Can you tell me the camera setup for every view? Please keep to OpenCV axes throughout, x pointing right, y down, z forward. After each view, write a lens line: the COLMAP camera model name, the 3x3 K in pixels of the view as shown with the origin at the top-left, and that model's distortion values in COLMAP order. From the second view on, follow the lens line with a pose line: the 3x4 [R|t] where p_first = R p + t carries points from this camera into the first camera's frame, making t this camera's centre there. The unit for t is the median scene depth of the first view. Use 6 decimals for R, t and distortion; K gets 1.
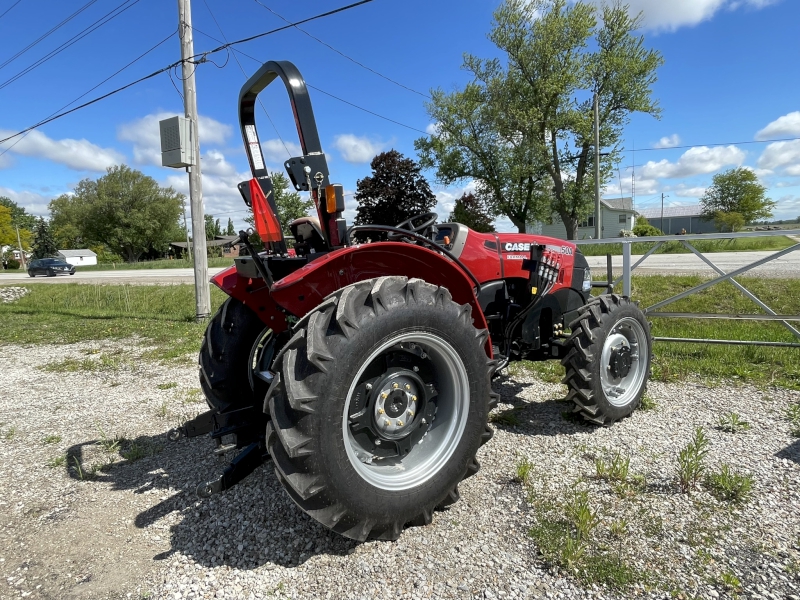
lens RADIAL K [[455.1, 0, 370.8], [0, 455.1, 302.4], [0, 0, 1]] dist [0.026885, -0.021408]
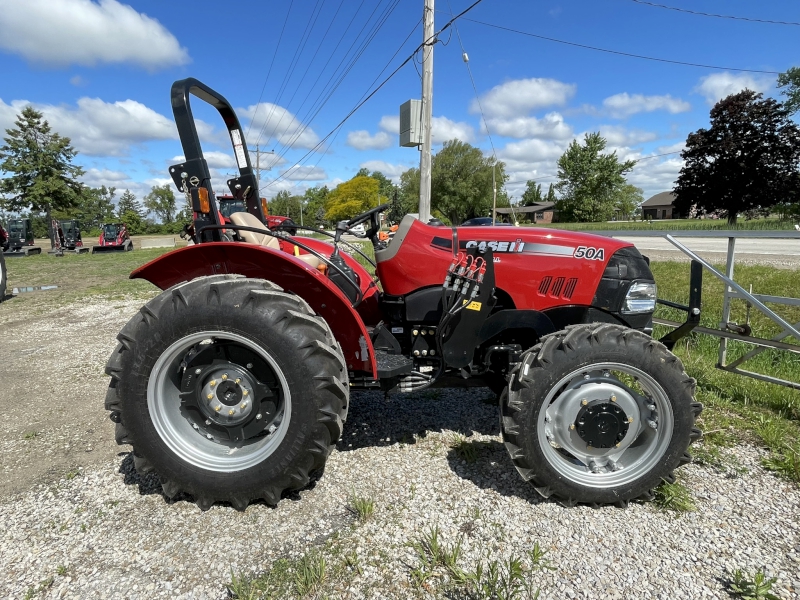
lens RADIAL K [[453.3, 0, 400.0], [0, 453.3, 300.0], [0, 0, 1]] dist [0.000095, -0.002076]
pose [[0.788609, 0.130294, -0.600932, 0.093436], [-0.086344, 0.991074, 0.101574, -0.013151], [0.608802, -0.028215, 0.792820, 0.038574]]
